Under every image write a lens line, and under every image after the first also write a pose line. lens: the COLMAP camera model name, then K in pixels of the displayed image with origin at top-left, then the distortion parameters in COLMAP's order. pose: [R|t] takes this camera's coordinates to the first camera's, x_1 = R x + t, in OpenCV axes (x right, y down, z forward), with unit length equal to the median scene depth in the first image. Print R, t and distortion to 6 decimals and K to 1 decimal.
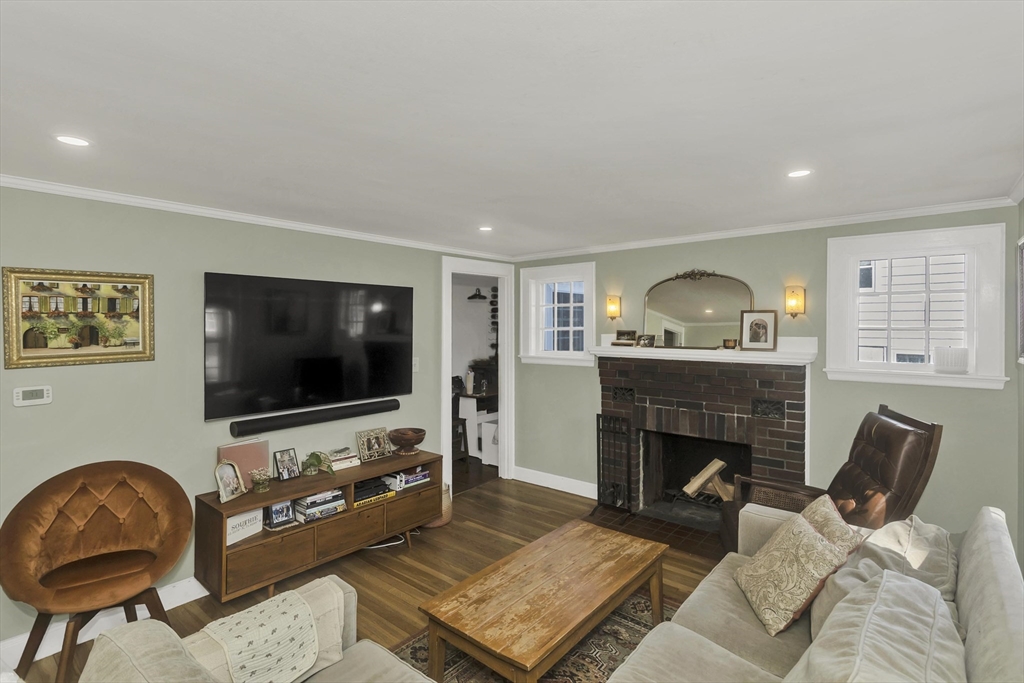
lens RADIAL K [[497.6, 0, 518.6], [0, 497.6, 334.2], [0, 0, 1]] dist [0.001702, 0.000329]
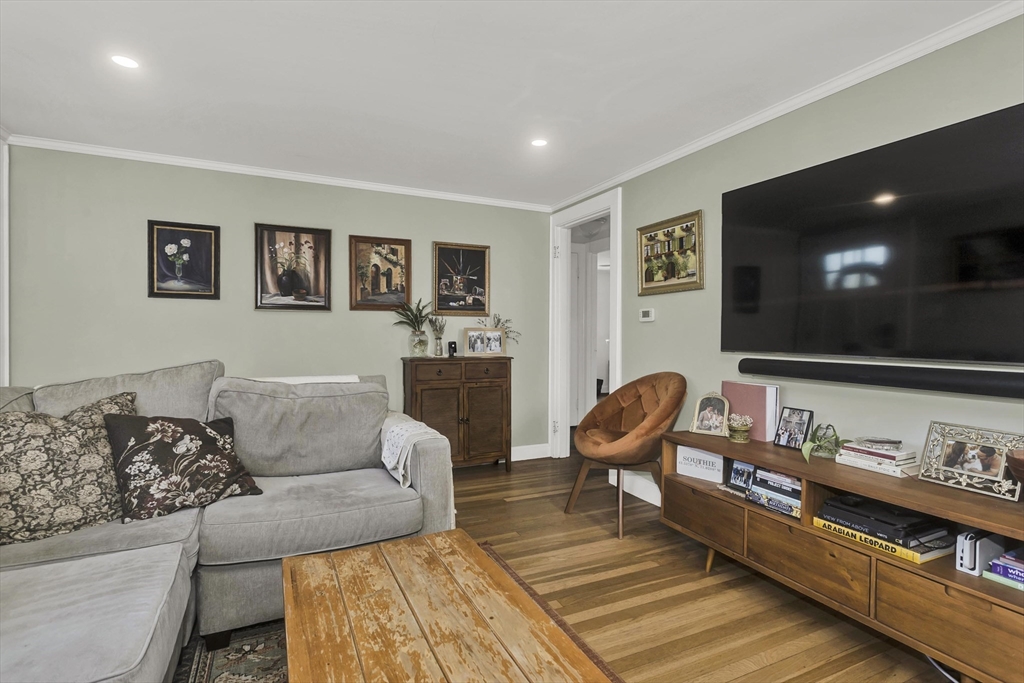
lens RADIAL K [[497.6, 0, 519.0], [0, 497.6, 337.0], [0, 0, 1]] dist [0.001702, 0.000329]
pose [[-0.411312, 0.008499, -0.911455, 0.448804], [-0.019842, 0.999636, 0.018276, 0.157091], [0.911279, 0.025602, -0.410993, 1.177924]]
